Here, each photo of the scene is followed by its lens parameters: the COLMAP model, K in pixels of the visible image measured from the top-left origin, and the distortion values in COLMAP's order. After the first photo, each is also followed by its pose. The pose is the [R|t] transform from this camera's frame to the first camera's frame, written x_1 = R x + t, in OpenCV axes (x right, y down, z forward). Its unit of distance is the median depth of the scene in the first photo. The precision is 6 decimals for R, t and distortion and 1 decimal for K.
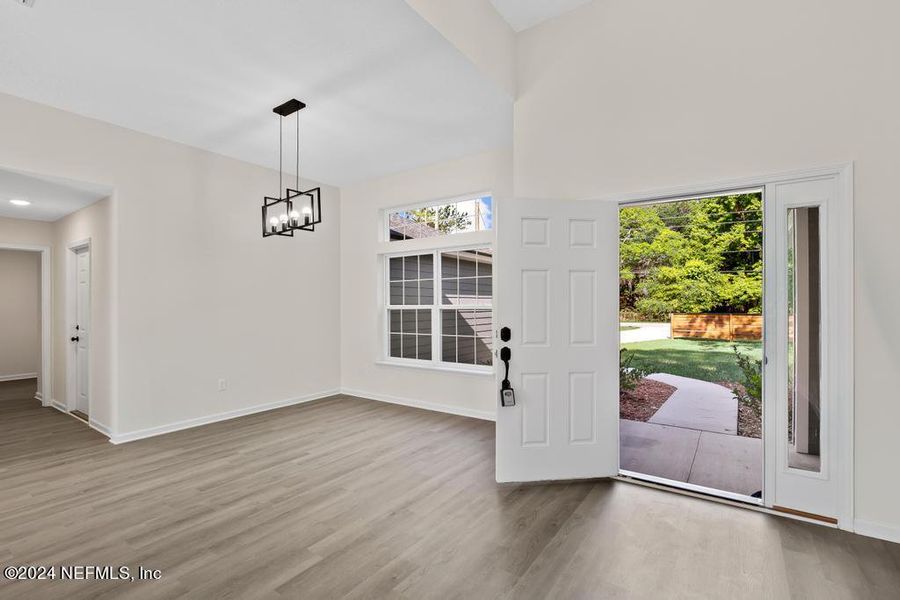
lens RADIAL K [[433.1, 0, 455.7], [0, 433.1, 305.3], [0, 0, 1]] dist [-0.029407, -0.000162]
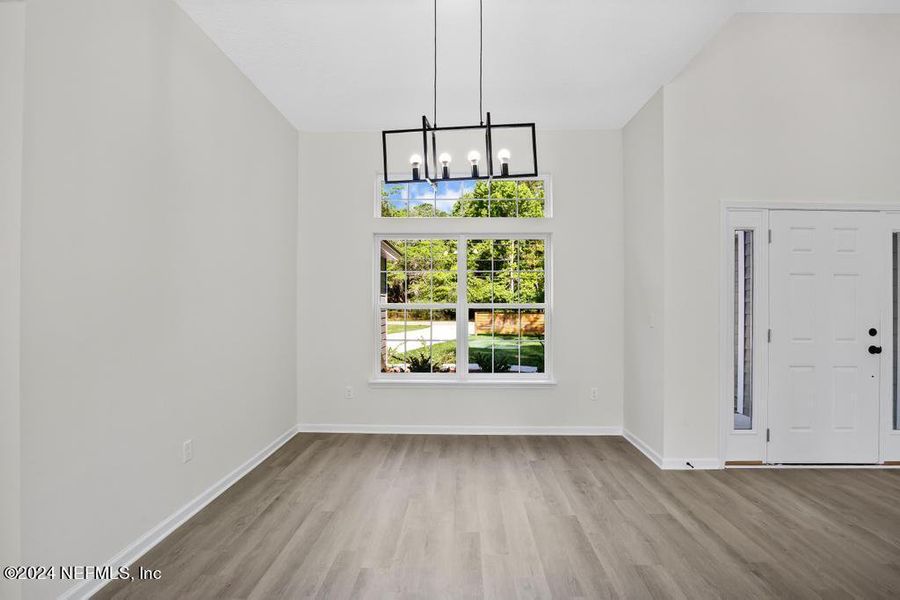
lens RADIAL K [[433.1, 0, 455.7], [0, 433.1, 305.3], [0, 0, 1]] dist [-0.029407, -0.000162]
pose [[0.825234, 0.006681, 0.564752, -0.182982], [-0.007974, 0.999968, -0.000179, 0.000818], [-0.564735, -0.004356, 0.825261, 0.121081]]
